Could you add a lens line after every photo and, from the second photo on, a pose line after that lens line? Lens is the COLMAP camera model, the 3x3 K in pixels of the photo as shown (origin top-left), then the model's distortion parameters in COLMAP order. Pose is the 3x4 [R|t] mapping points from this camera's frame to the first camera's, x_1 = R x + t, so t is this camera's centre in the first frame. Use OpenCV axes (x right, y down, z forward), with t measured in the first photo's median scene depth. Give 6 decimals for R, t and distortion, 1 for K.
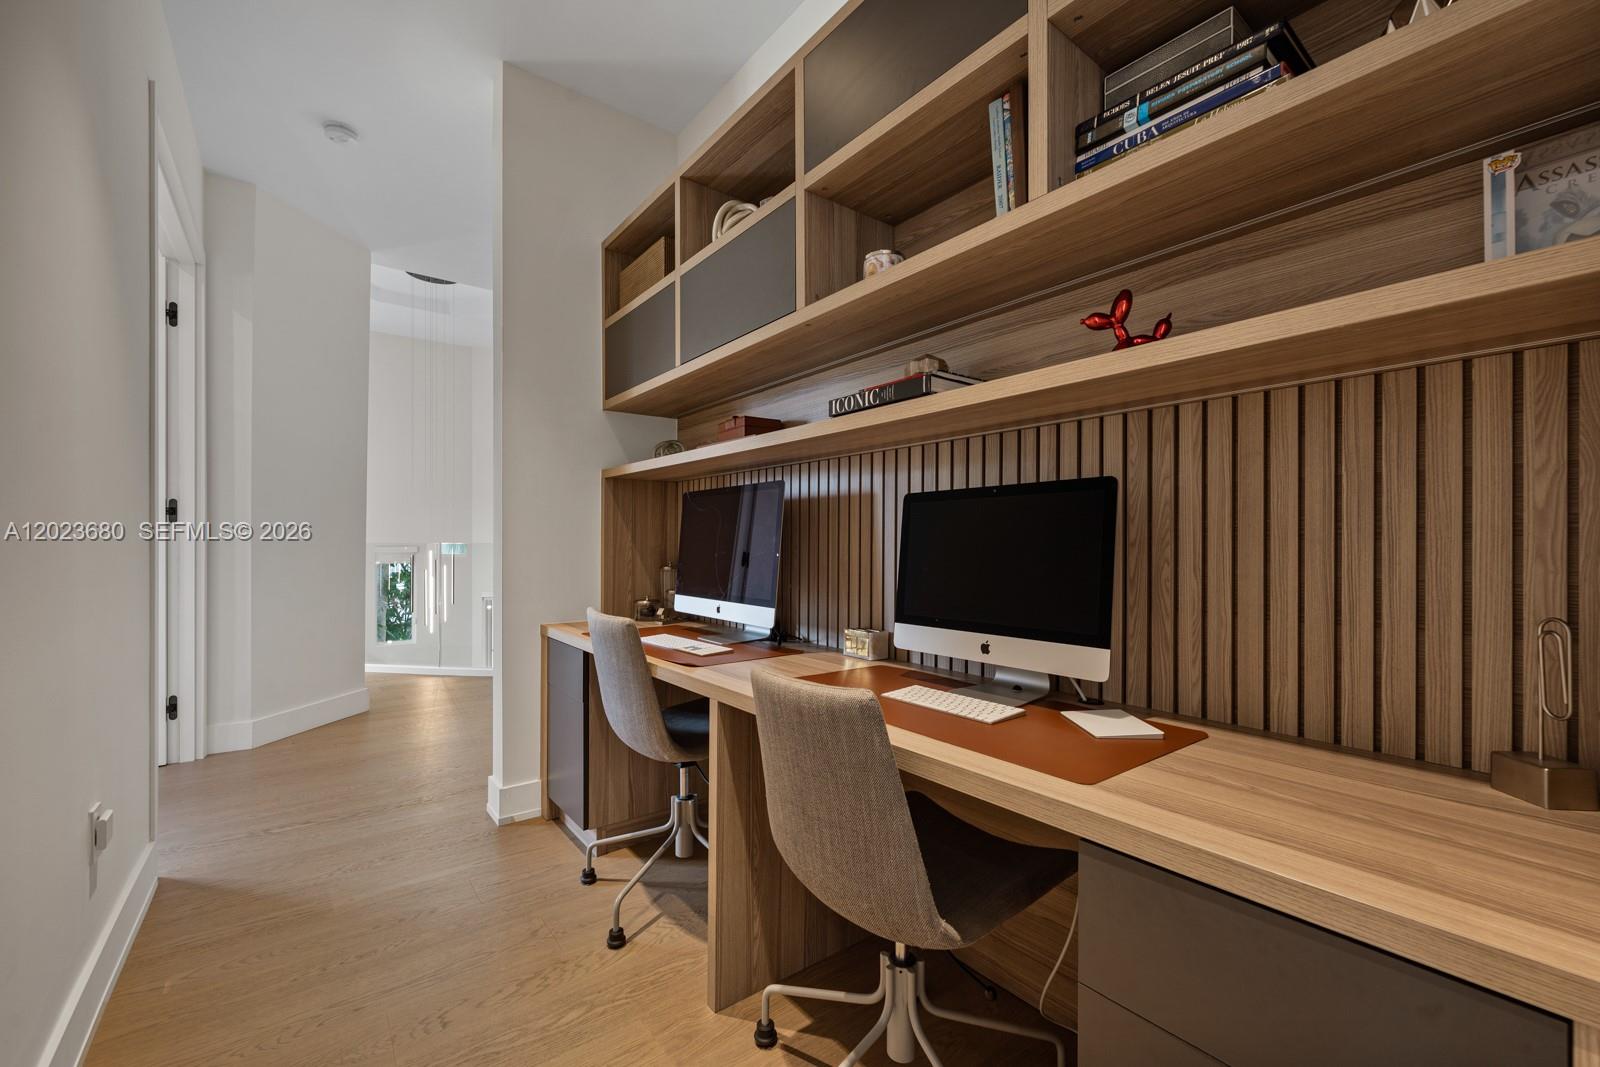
lens RADIAL K [[654.8, 0, 805.6], [0, 654.8, 542.5], [0, 0, 1]] dist [-0.000547, -0.000074]
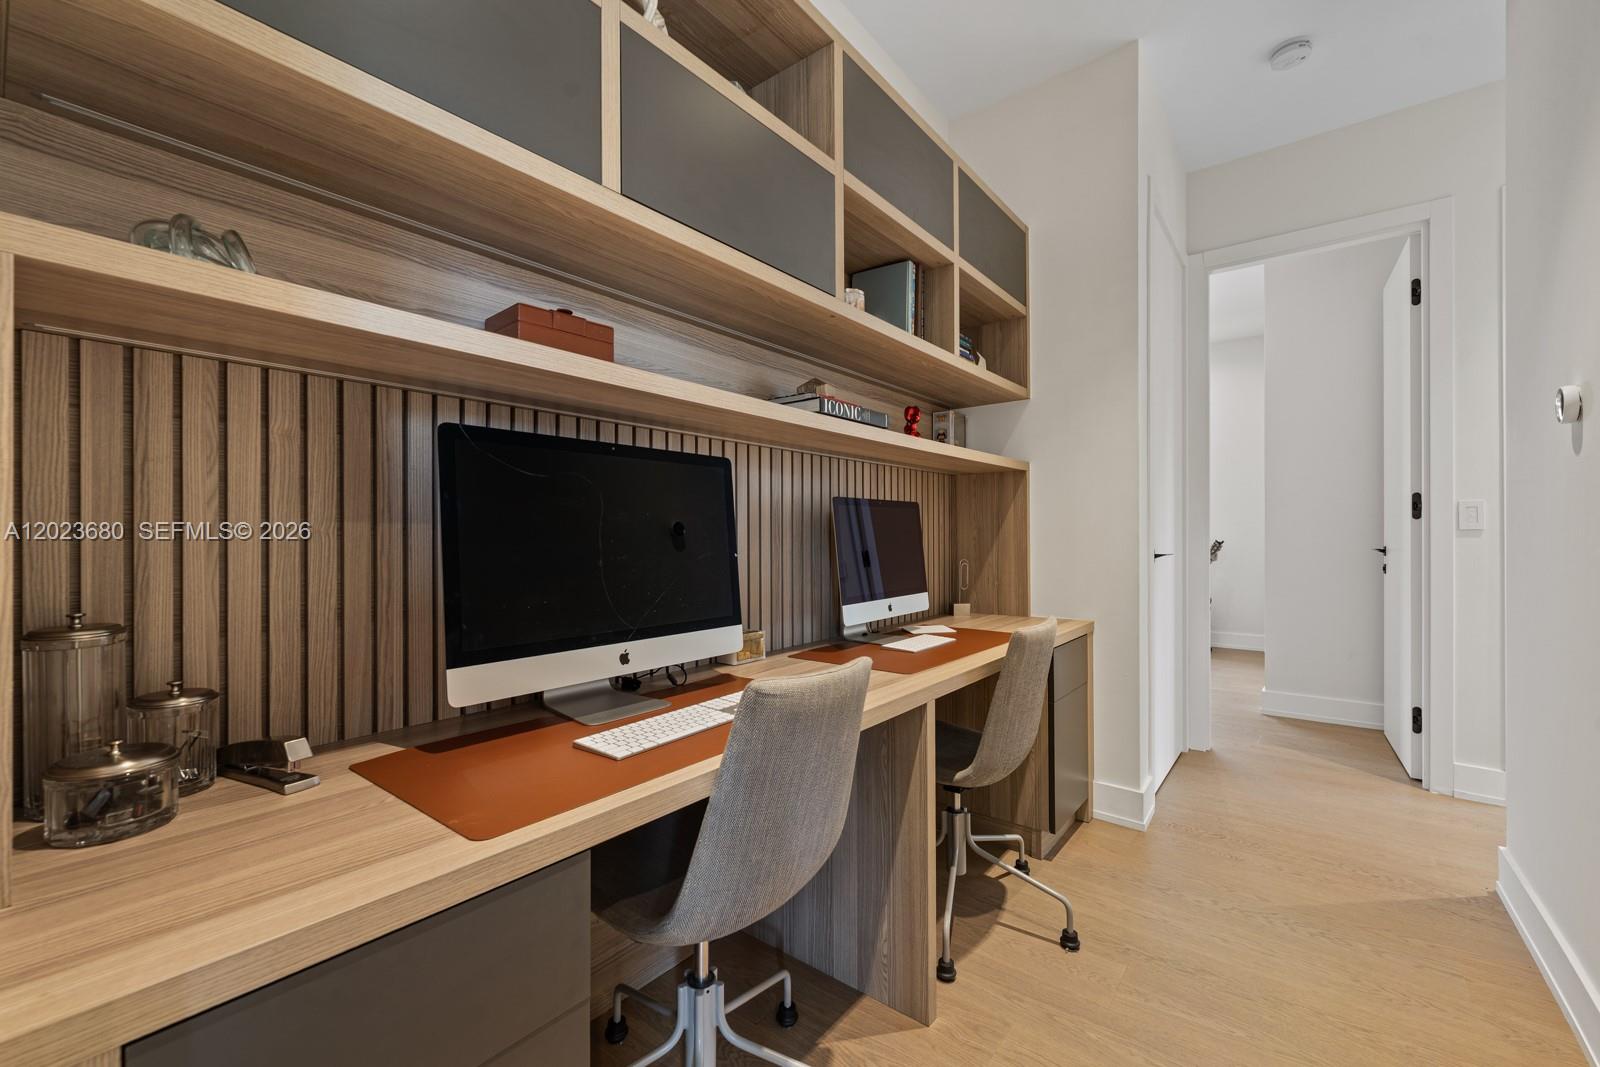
lens RADIAL K [[654.8, 0, 806.2], [0, 654.8, 531.0], [0, 0, 1]] dist [-0.000547, -0.000074]
pose [[-0.239066, 0.001629, 0.971002, -0.928671], [-0.001551, 0.999997, -0.002060, -0.010100], [-0.971002, -0.001998, -0.239062, 1.264150]]
